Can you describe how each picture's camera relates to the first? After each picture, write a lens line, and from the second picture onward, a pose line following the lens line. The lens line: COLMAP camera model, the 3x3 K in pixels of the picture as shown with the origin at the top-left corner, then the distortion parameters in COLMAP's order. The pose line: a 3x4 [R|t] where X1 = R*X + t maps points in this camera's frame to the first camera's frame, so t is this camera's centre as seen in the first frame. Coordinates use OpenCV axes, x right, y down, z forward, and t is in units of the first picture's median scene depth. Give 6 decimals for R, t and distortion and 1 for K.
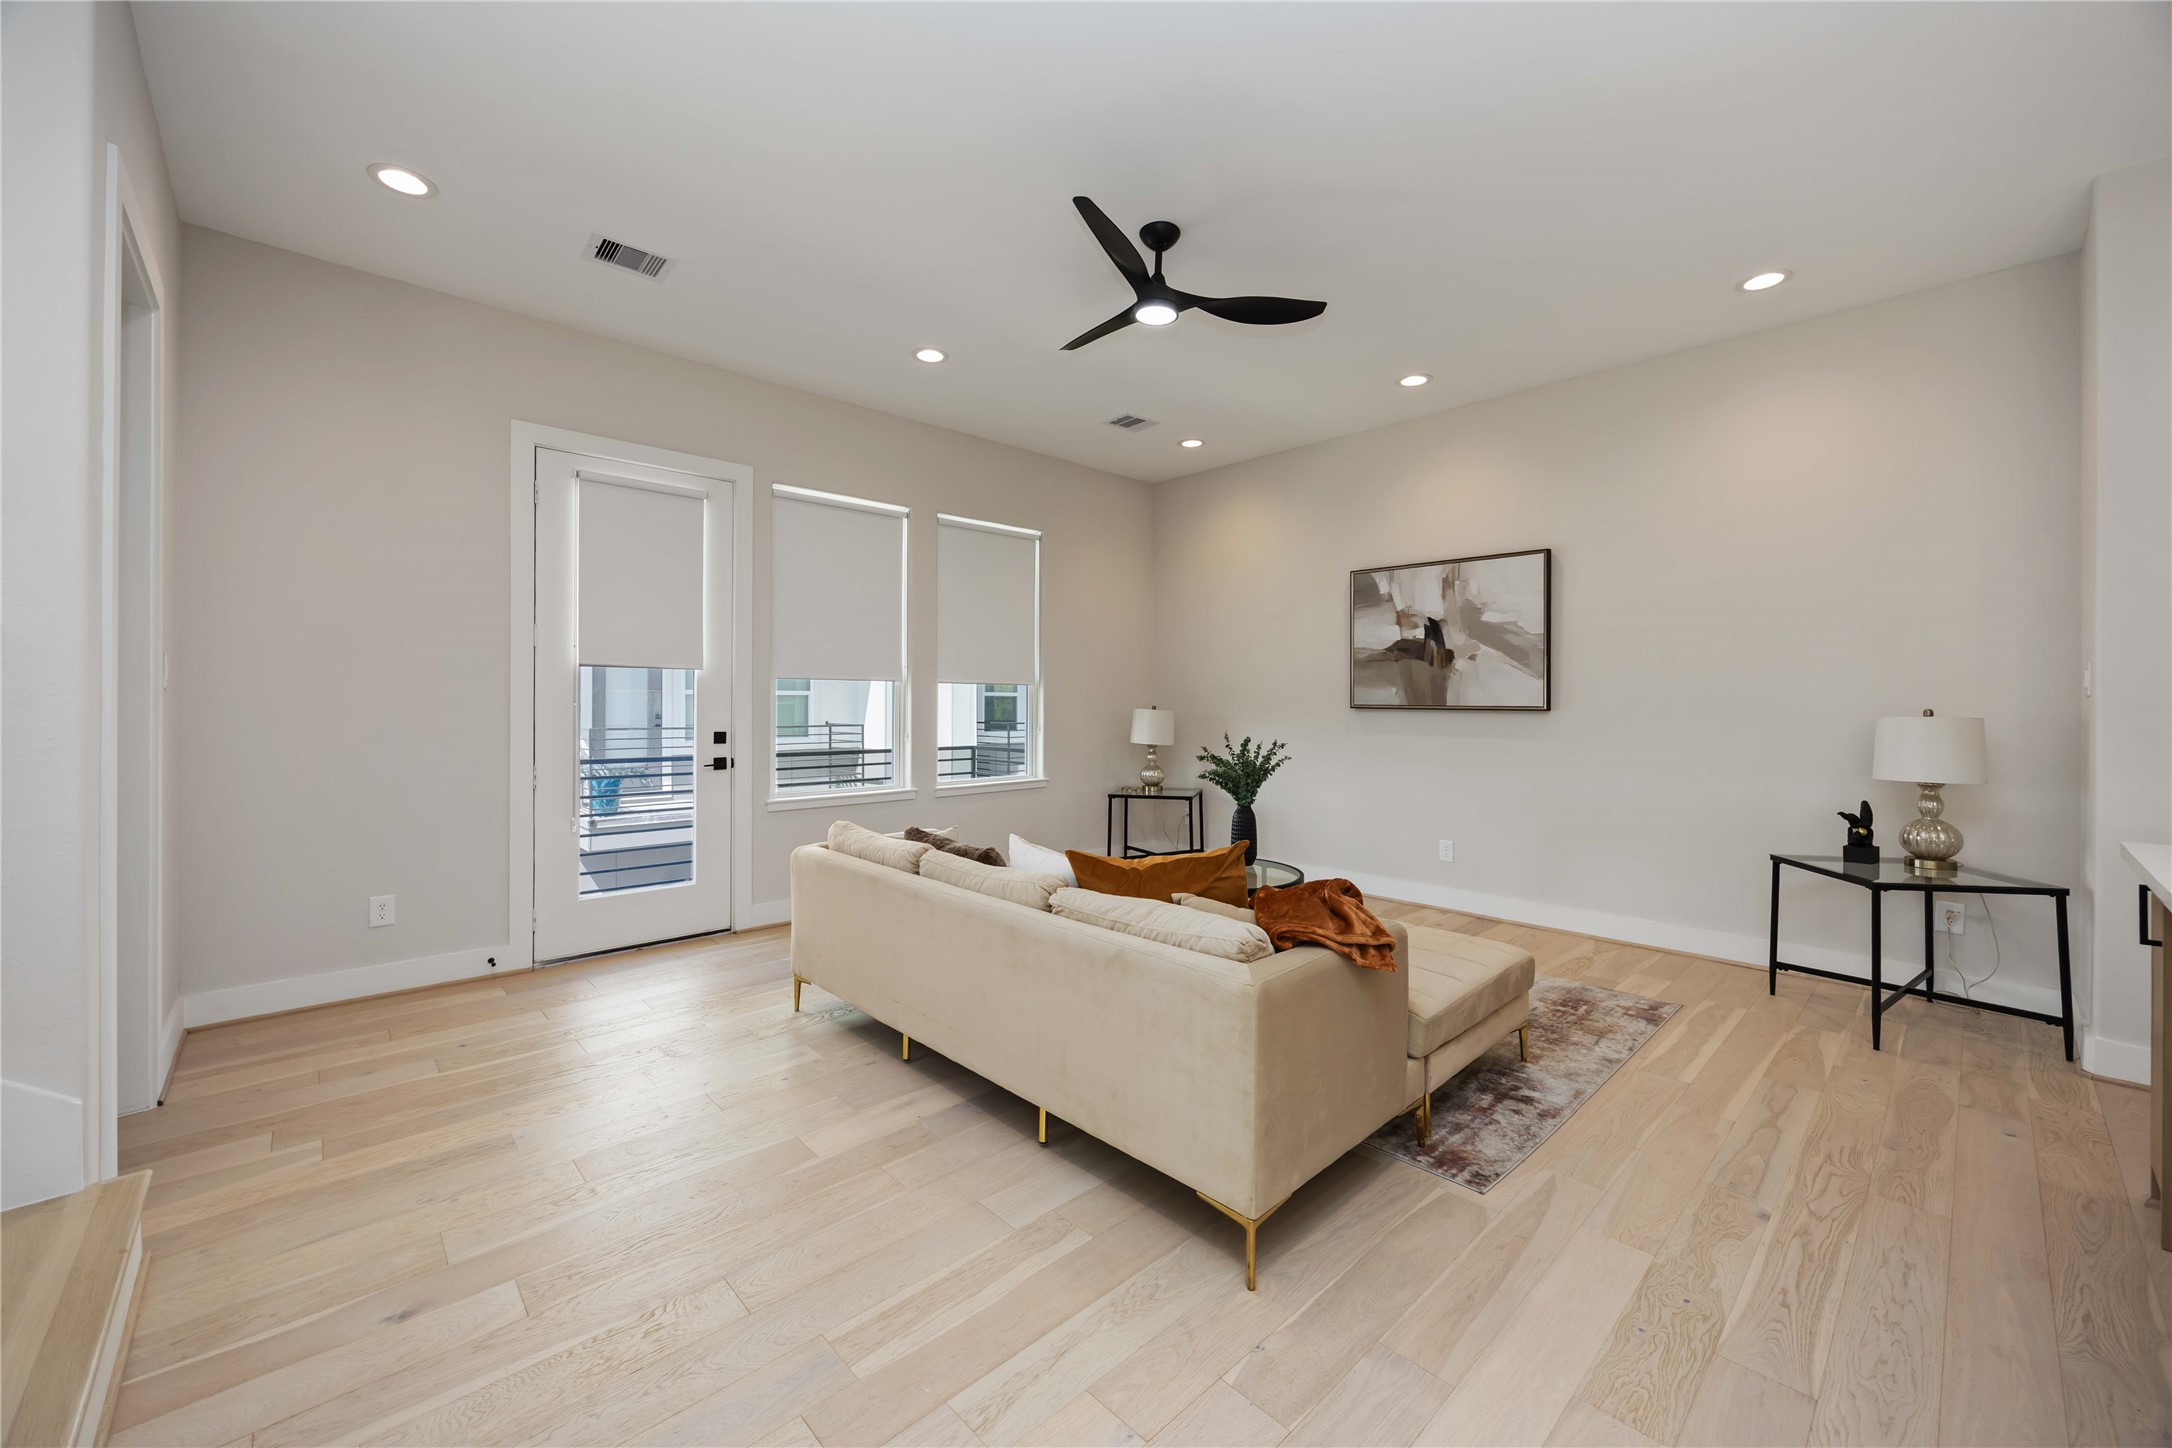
lens RADIAL K [[832.4, 0, 1095.0], [0, 832.4, 703.2], [0, 0, 1]] dist [-0.000961, -0.000224]
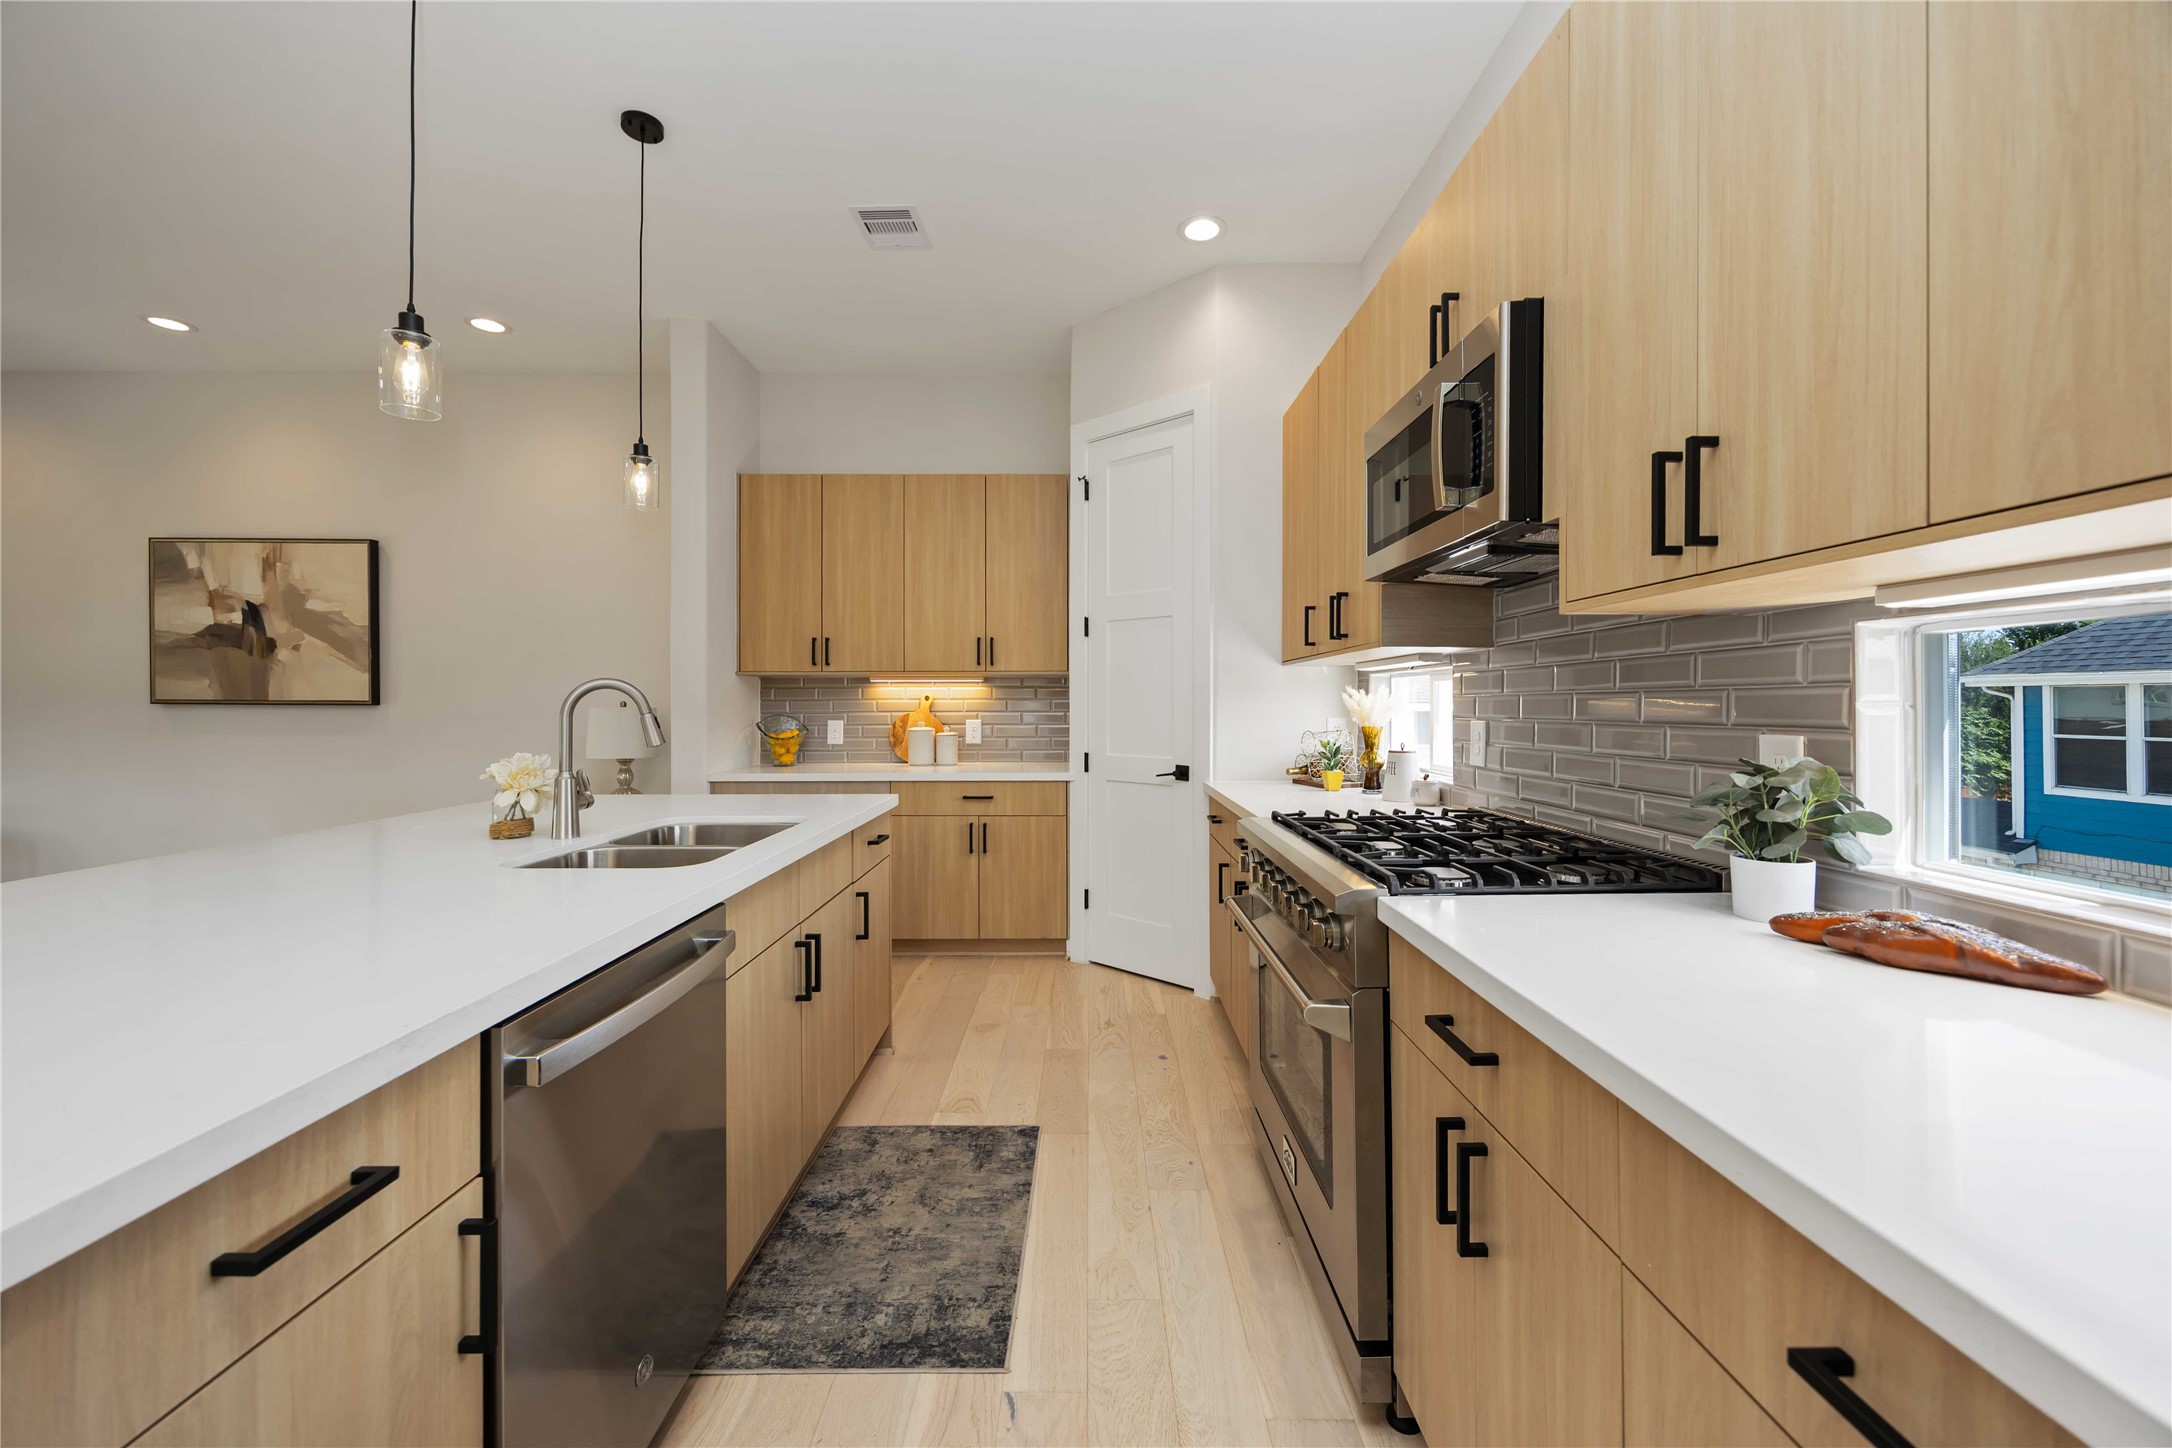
lens RADIAL K [[839.7, 0, 1090.3], [0, 839.7, 702.2], [0, 0, 1]] dist [-0.002165, -0.000284]
pose [[0.682459, -0.003281, 0.730916, 0.496804], [0.001407, 0.999994, 0.003175, 0.004904], [-0.730922, -0.001139, 0.682460, -0.364561]]
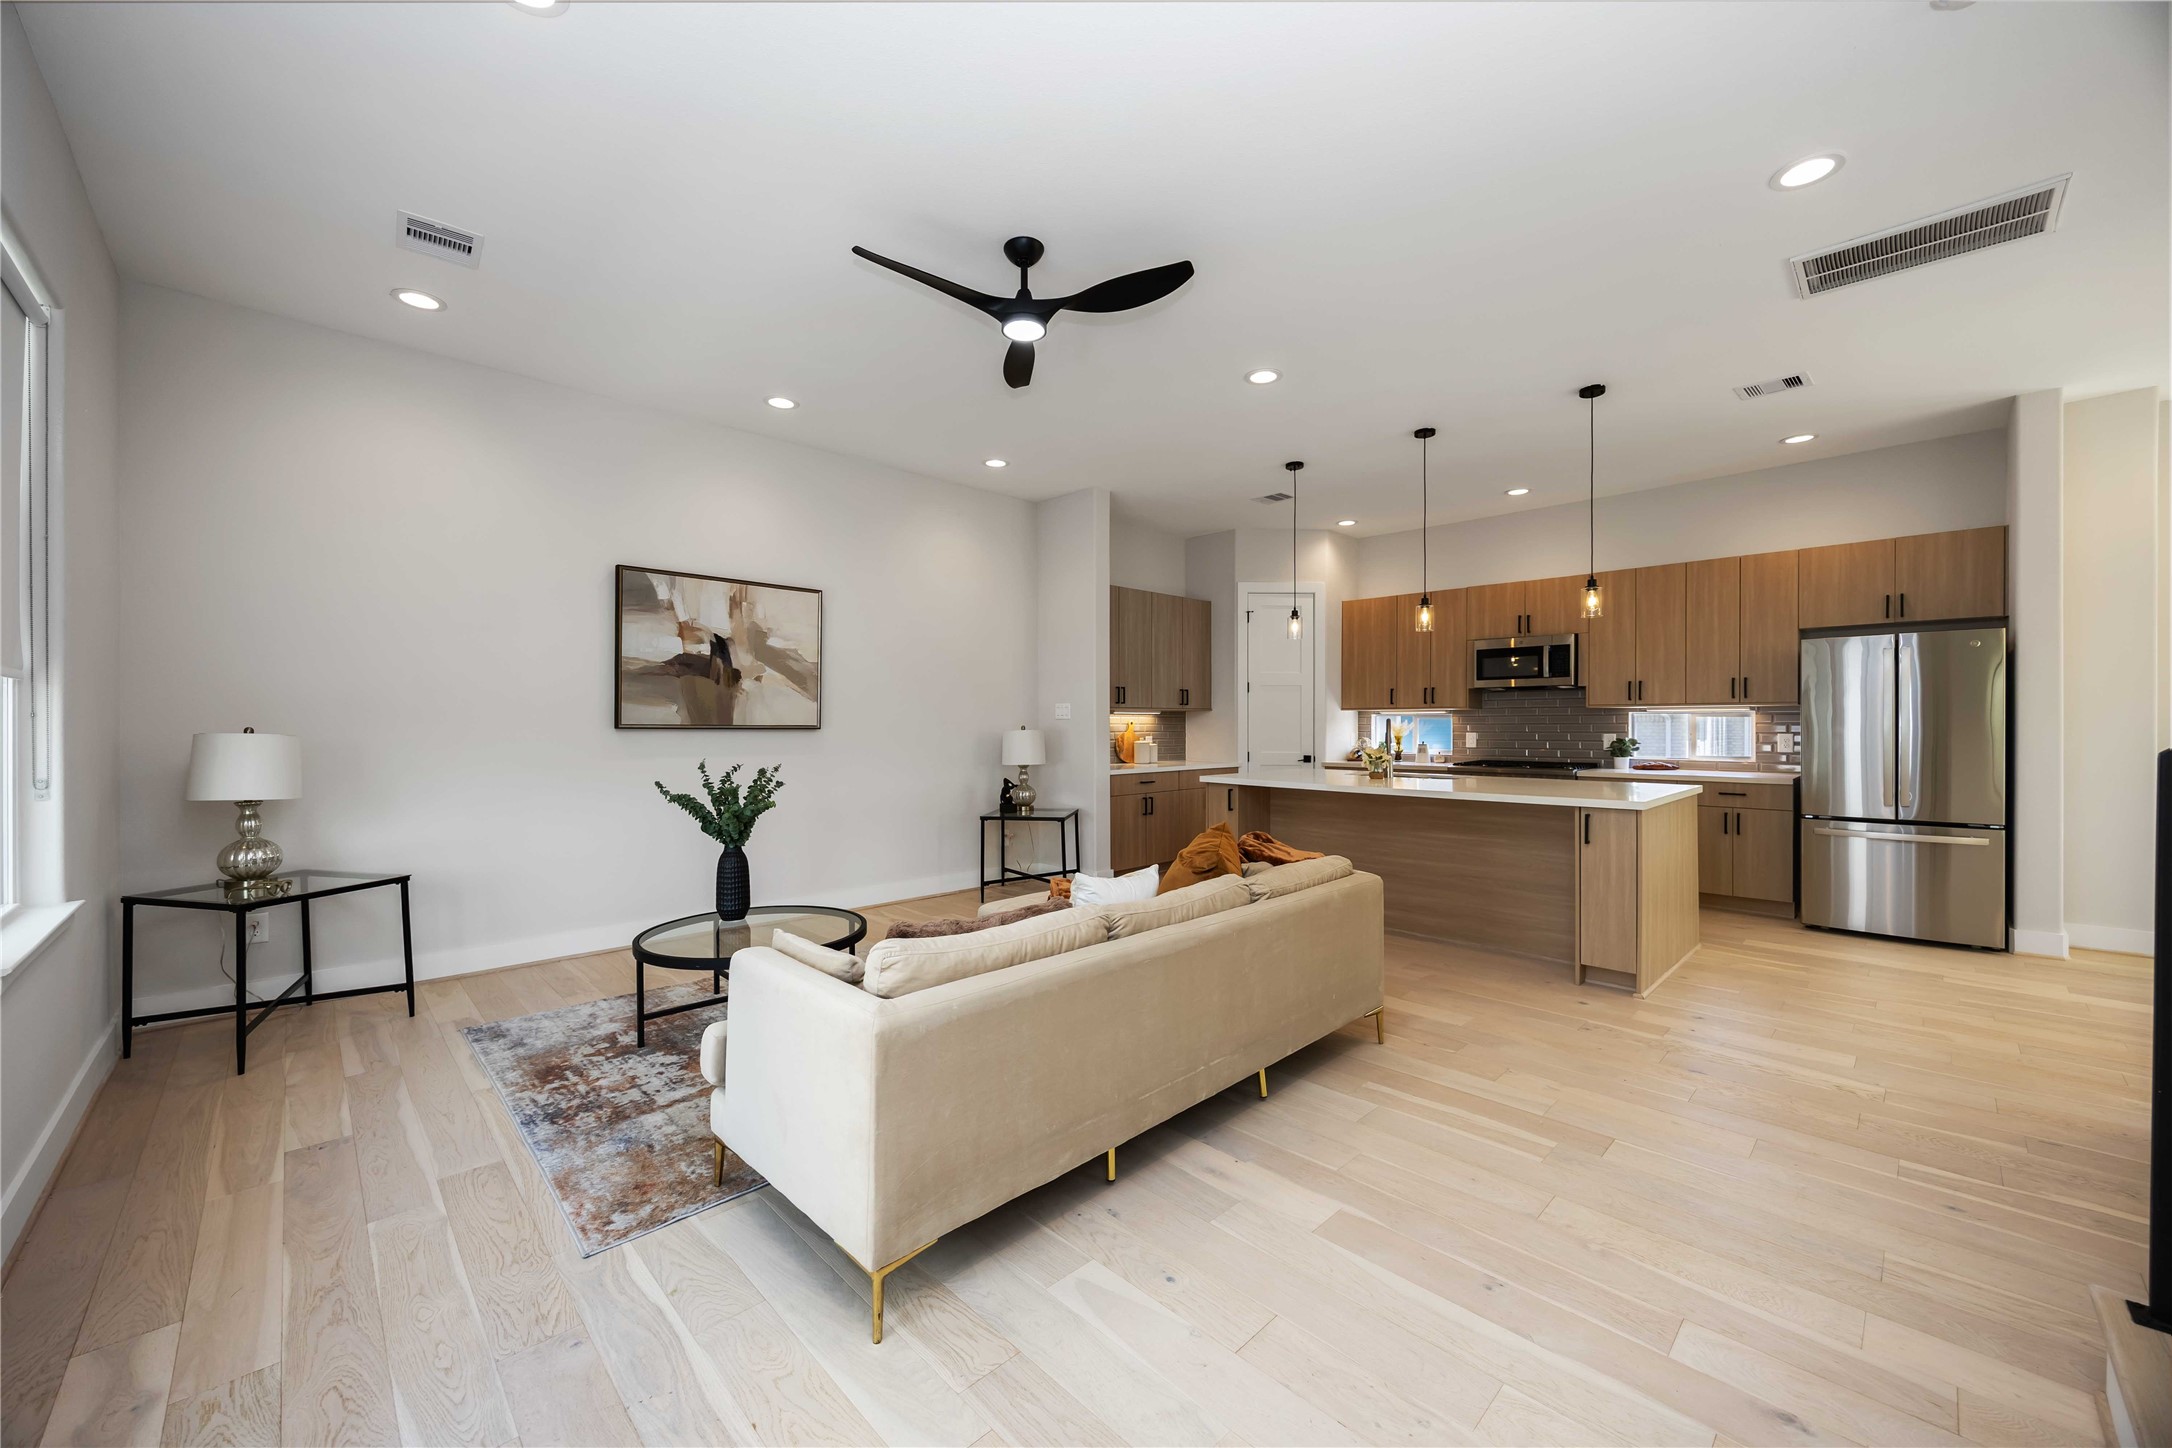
lens RADIAL K [[819.8, 0, 1081.8], [0, 819.8, 726.3], [0, 0, 1]] dist [-0.001990, -0.000368]
pose [[-0.007210, -0.006127, 0.999955, -0.765284], [-0.001683, 0.999980, 0.006115, -0.002922], [-0.999973, -0.001639, -0.007220, 0.796269]]
